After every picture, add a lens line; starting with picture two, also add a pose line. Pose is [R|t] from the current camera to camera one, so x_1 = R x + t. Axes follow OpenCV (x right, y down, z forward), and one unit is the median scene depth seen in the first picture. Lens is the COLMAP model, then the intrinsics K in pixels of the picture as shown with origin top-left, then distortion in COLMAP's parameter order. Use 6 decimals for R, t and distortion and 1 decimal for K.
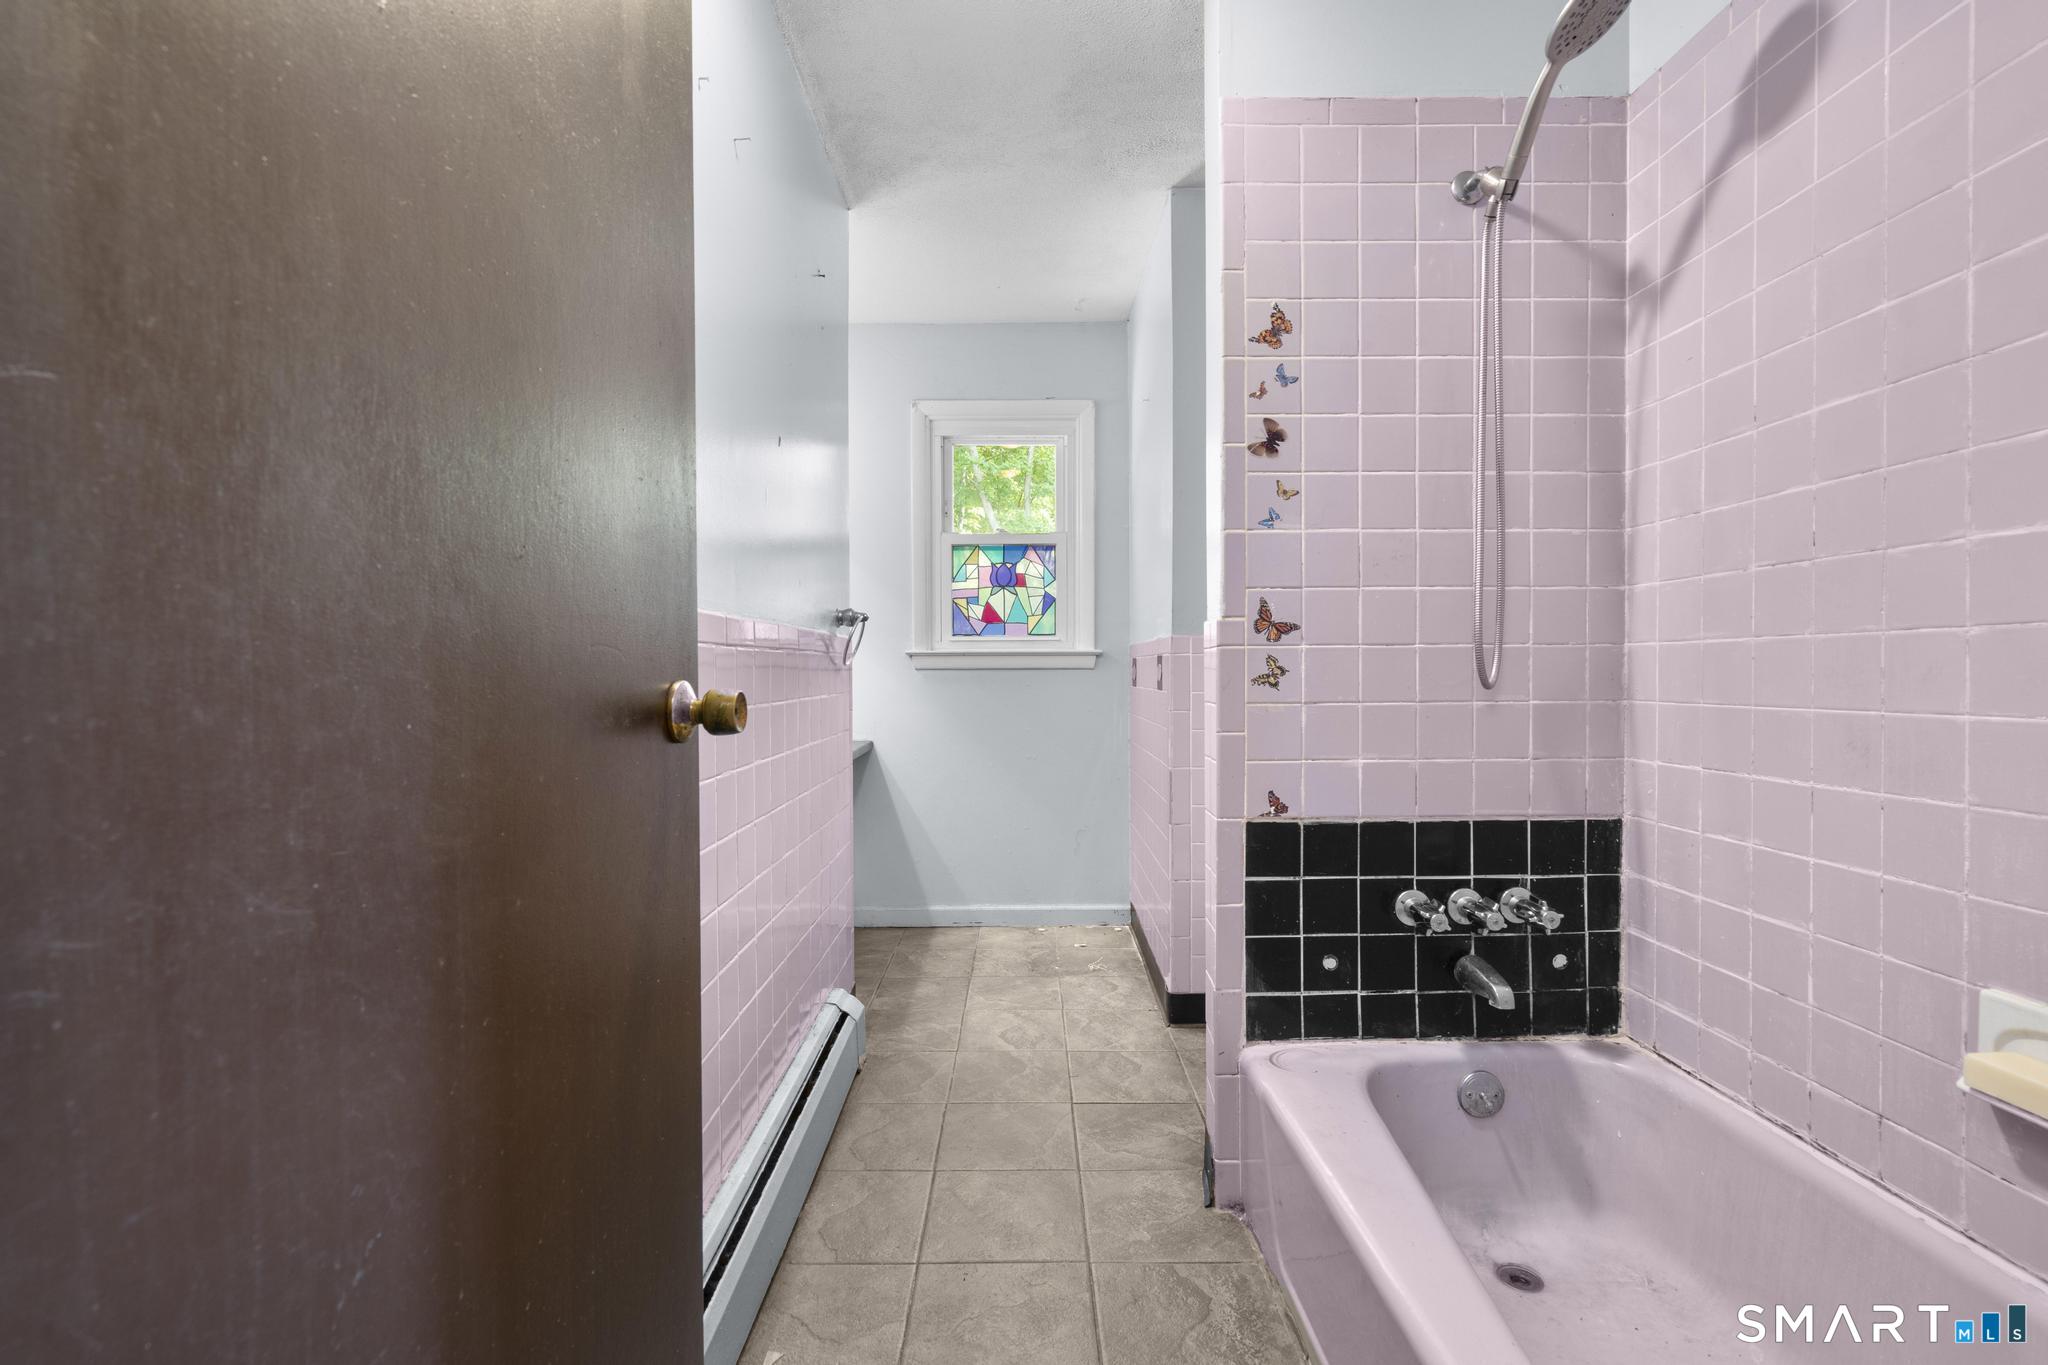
lens RADIAL K [[925.9, 0, 1023.2], [0, 925.9, 680.2], [0, 0, 1]] dist [-0.006896, 0.004241]
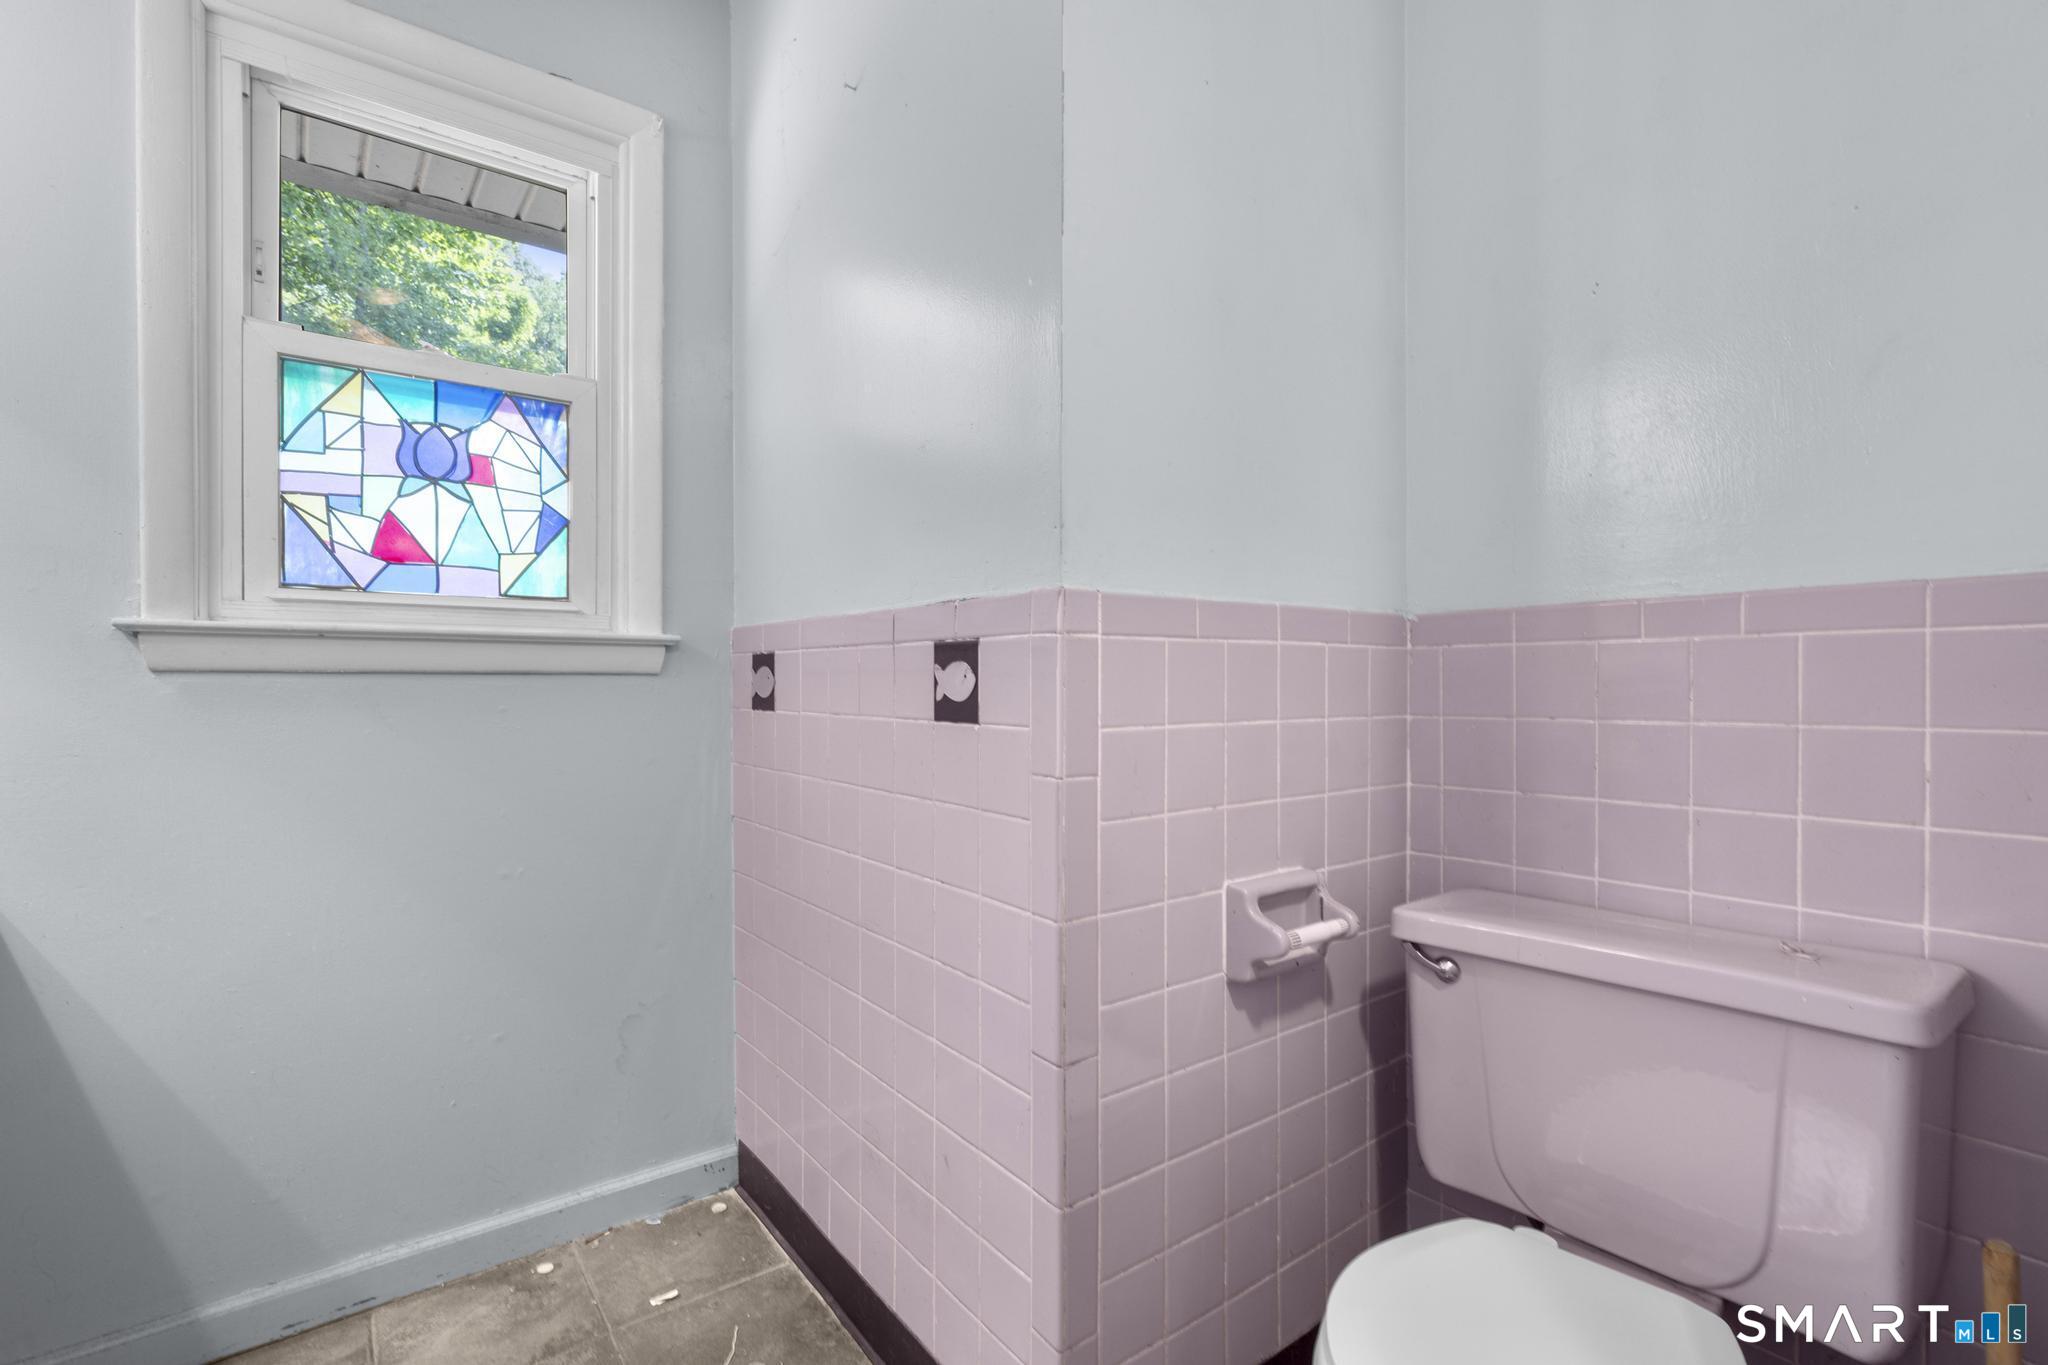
lens RADIAL K [[925.9, 0, 1032.9], [0, 925.9, 685.9], [0, 0, 1]] dist [-0.006896, 0.004241]
pose [[0.790730, 0.001685, 0.612162, -0.063899], [0.001688, 0.999986, -0.004932, -0.003514], [-0.612162, 0.004933, 0.790717, 0.497410]]
